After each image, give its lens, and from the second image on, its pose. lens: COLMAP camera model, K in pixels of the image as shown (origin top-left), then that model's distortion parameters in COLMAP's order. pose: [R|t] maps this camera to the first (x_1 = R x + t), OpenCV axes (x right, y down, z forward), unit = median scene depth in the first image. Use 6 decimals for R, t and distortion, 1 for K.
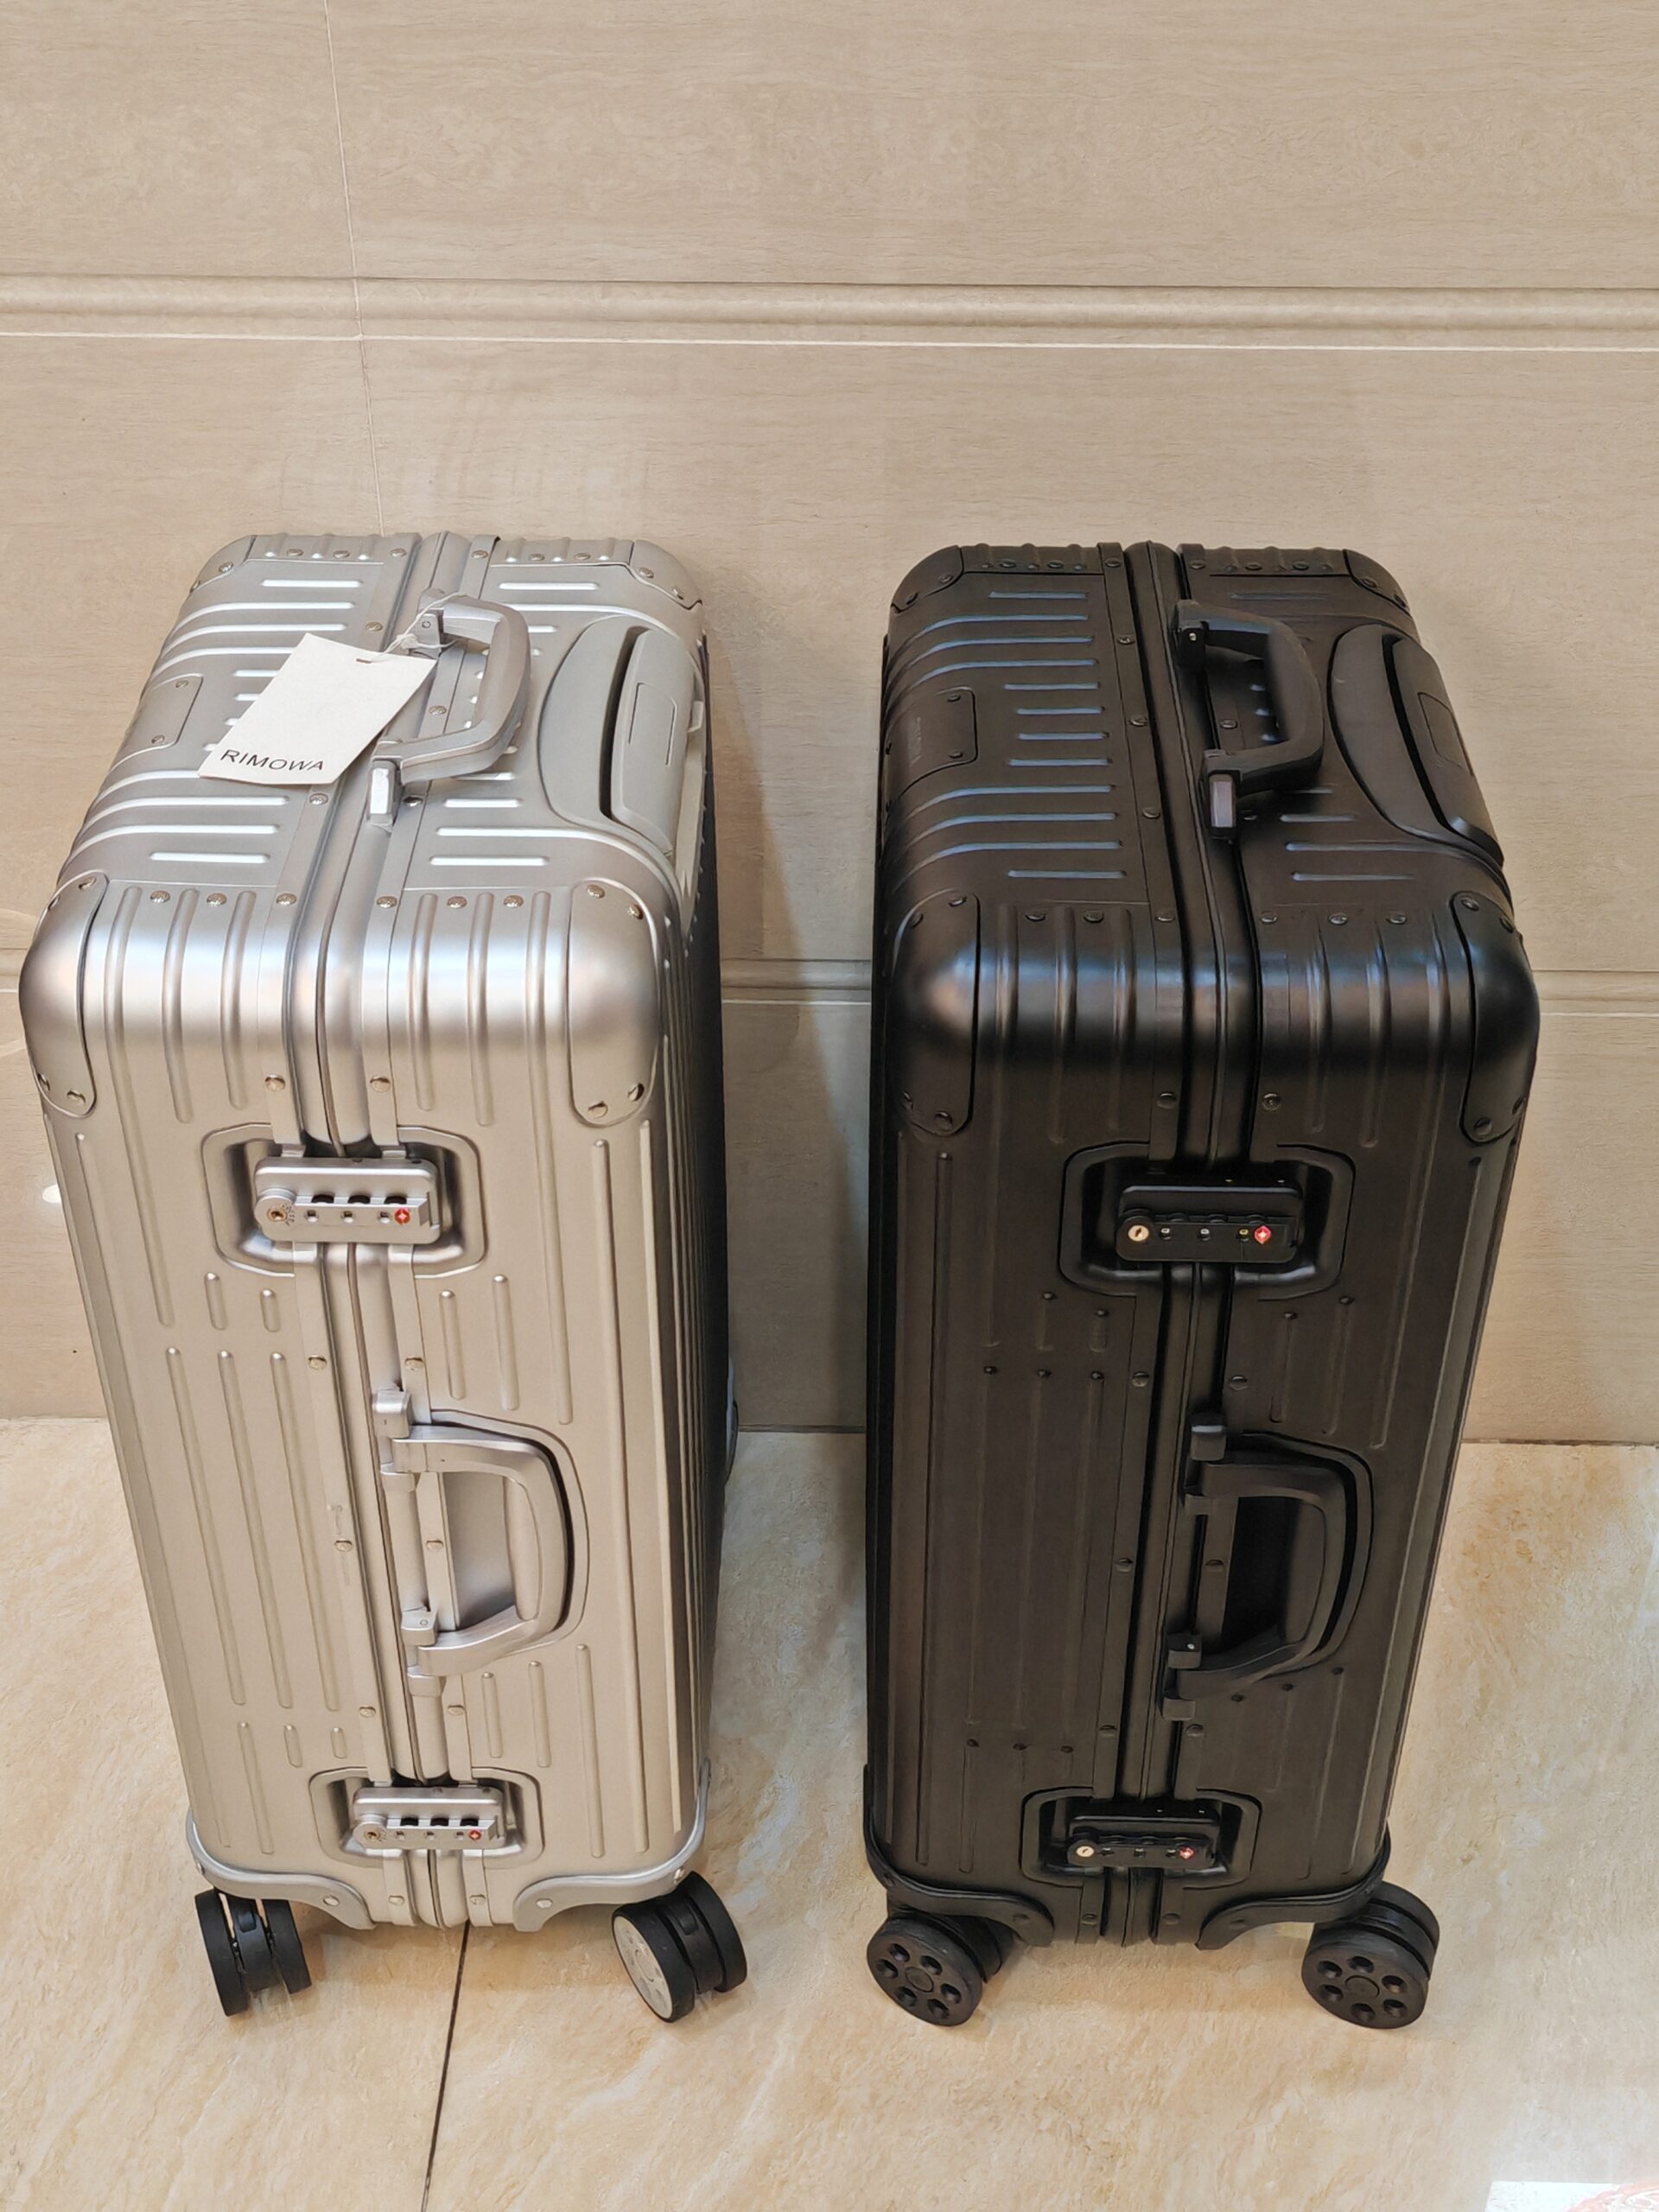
lens RADIAL K [[2741.5, 0, 811.6], [0, 2741.5, 1132.3], [0, 0, 1]] dist [0.046181, 0.000000]
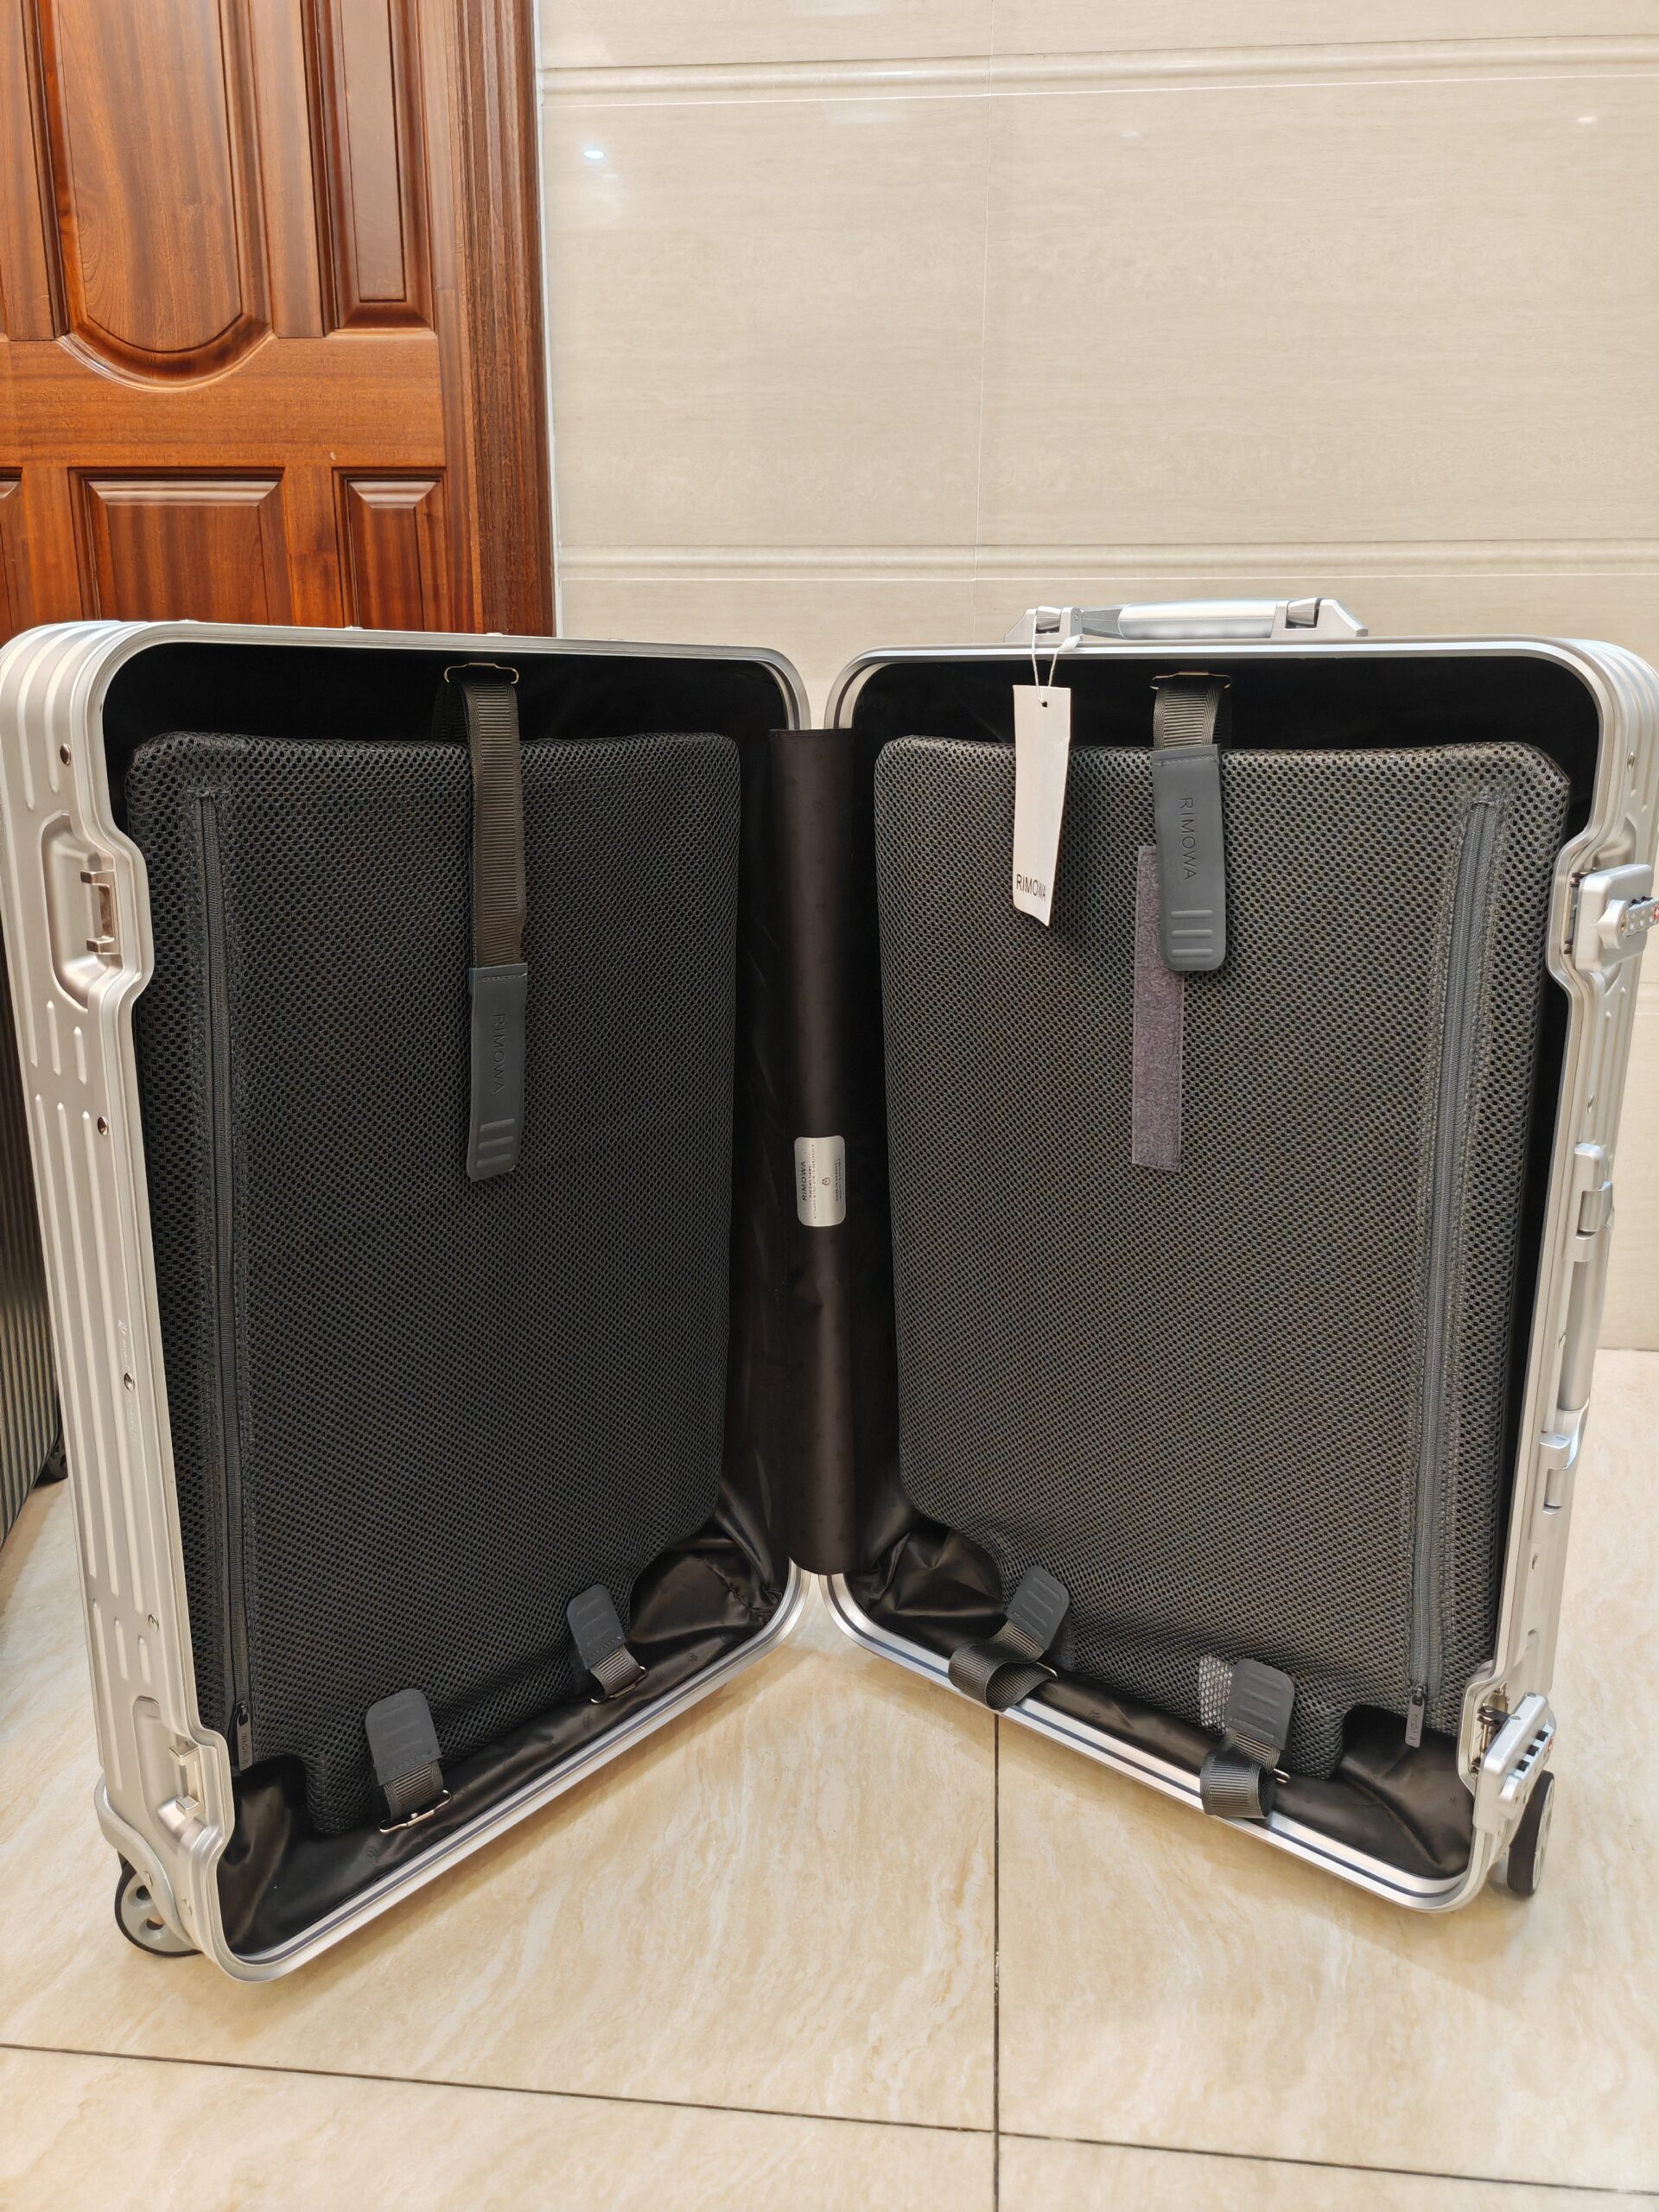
lens RADIAL K [[1638.4, 0, 822.6], [0, 1638.4, 1117.9], [0, 0, 1]] dist [0.073949, -0.065137]
pose [[0.997065, 0.025765, -0.072100, -0.176394], [-0.052533, 0.915267, -0.399407, 0.506318], [0.055700, 0.402023, 0.913934, 0.107209]]
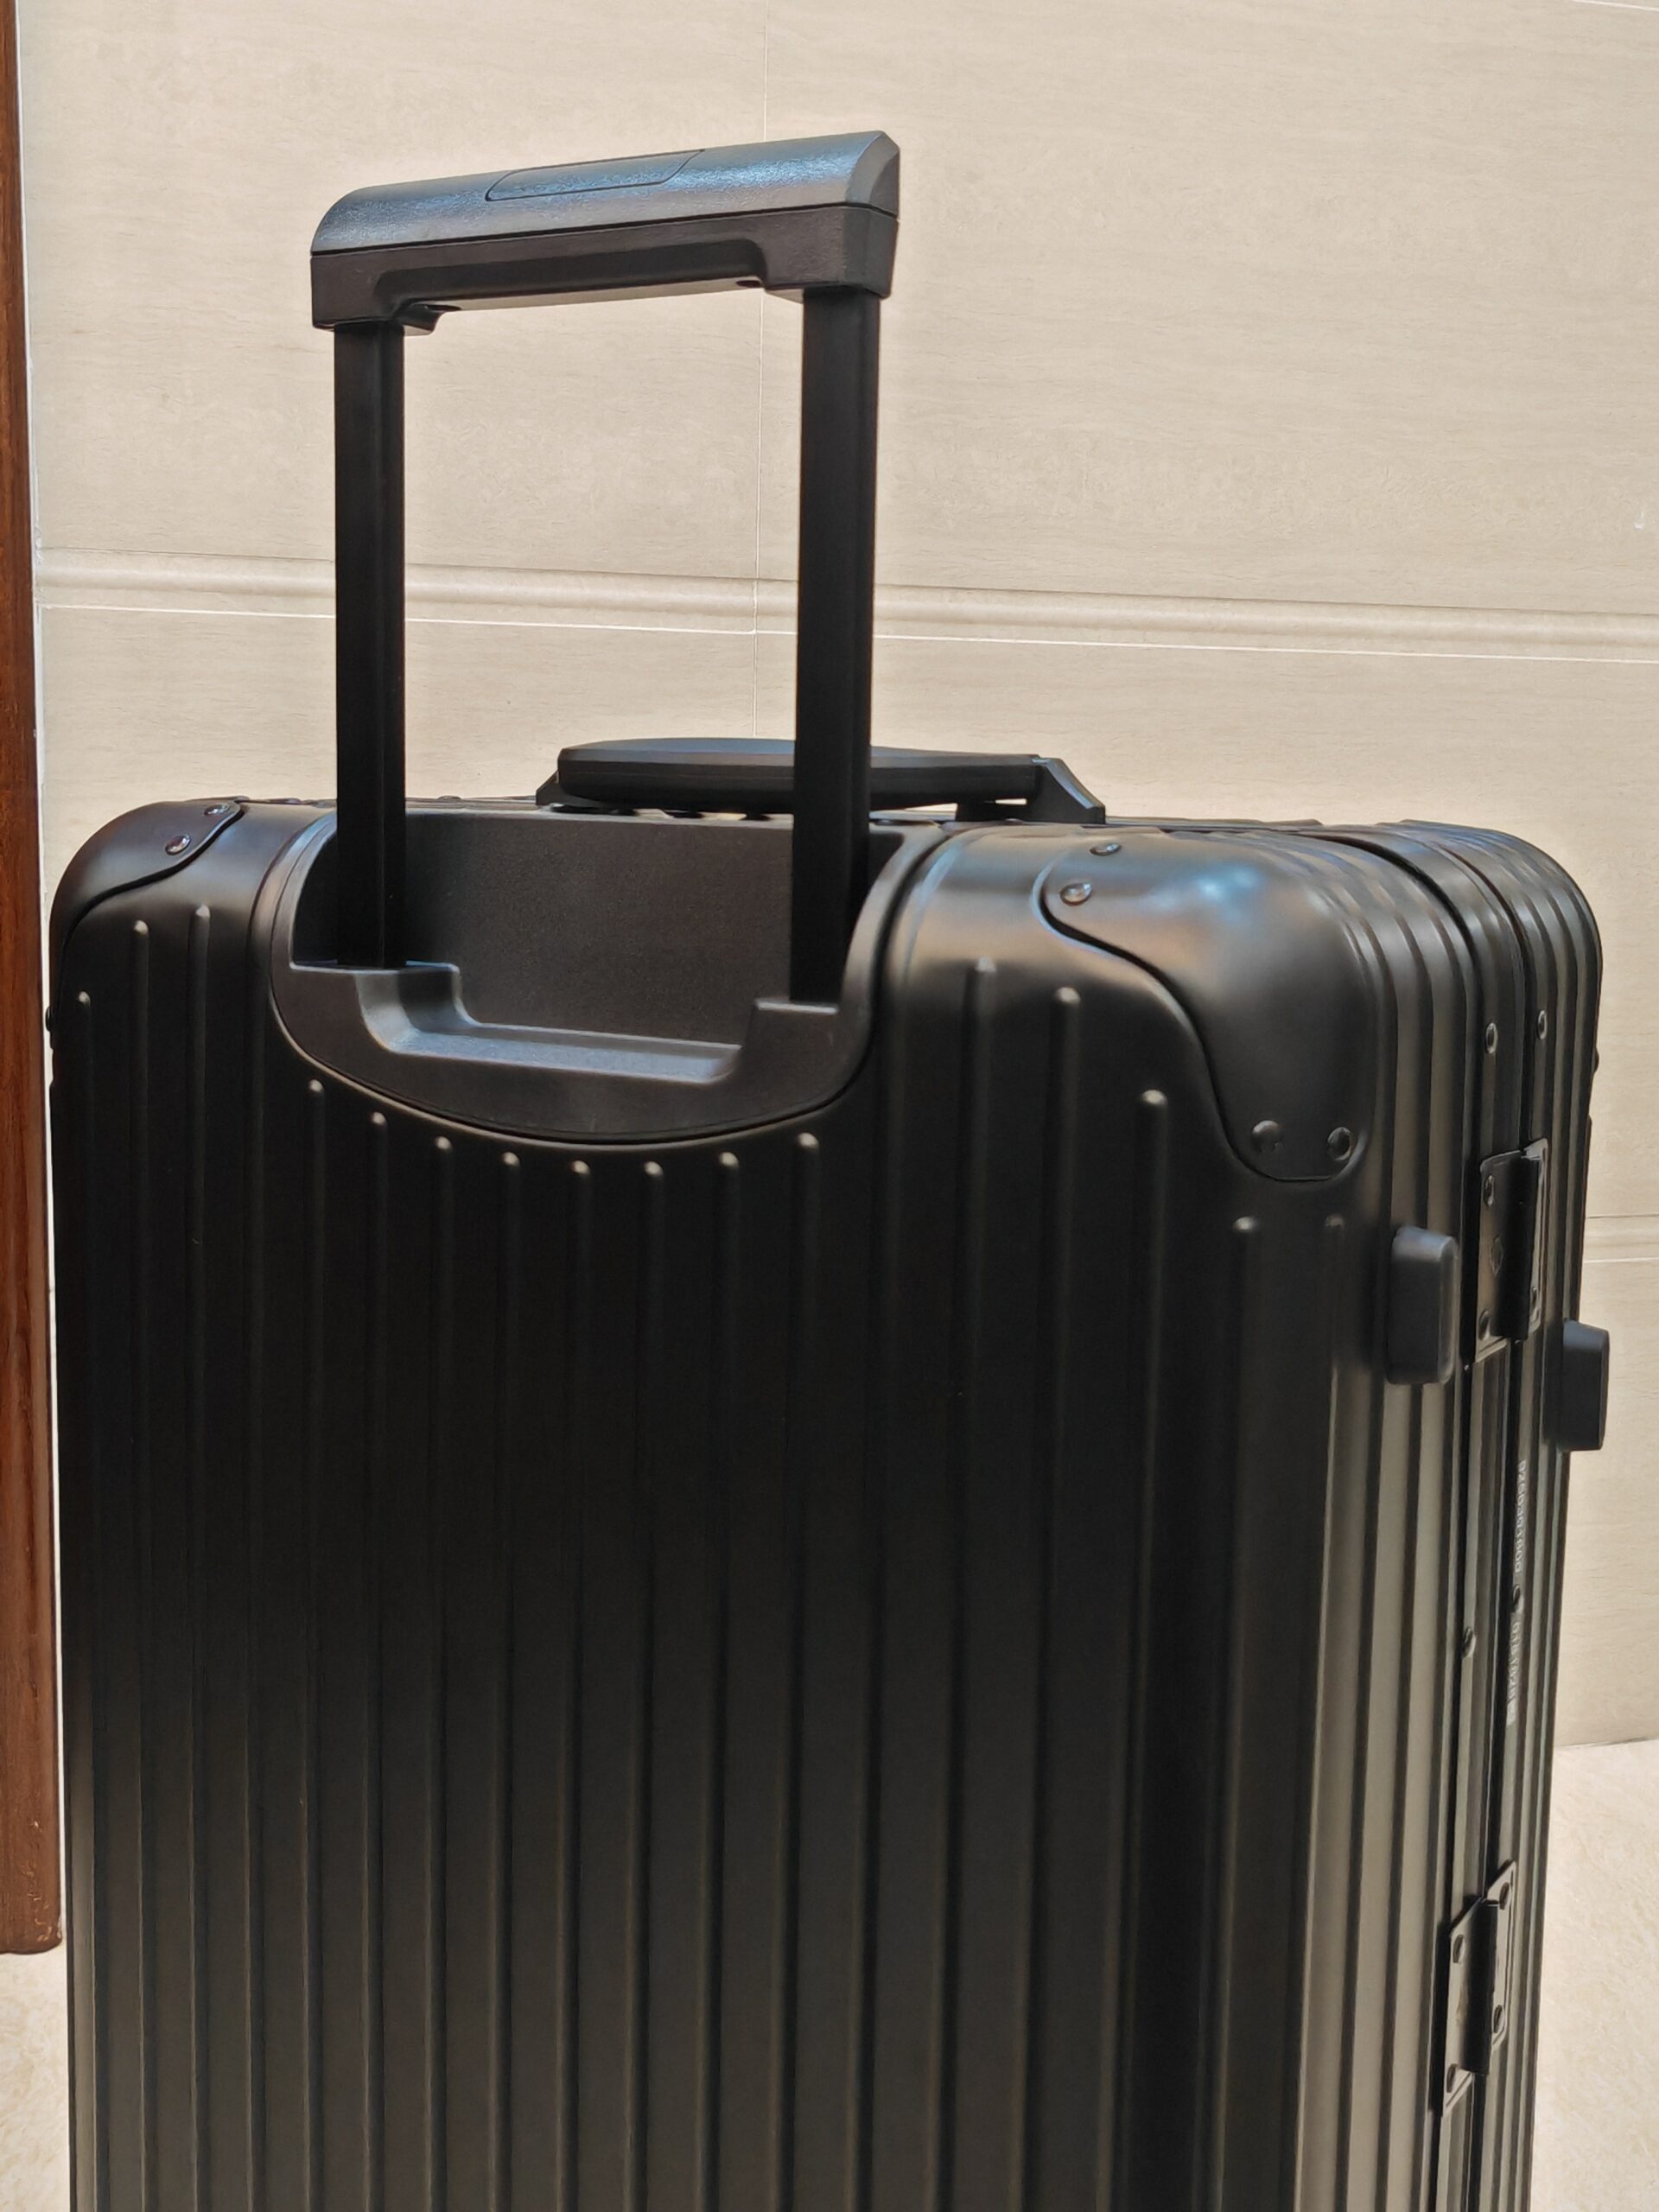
lens RADIAL K [[2639.2, 0, 825.5], [0, 2639.2, 1098.8], [0, 0, 1]] dist [0.048619, 0.000000]
pose [[0.937595, -0.026796, 0.346696, -0.527818], [0.194253, 0.867312, -0.458296, 0.401228], [-0.288413, 0.497043, 0.818393, 0.172411]]
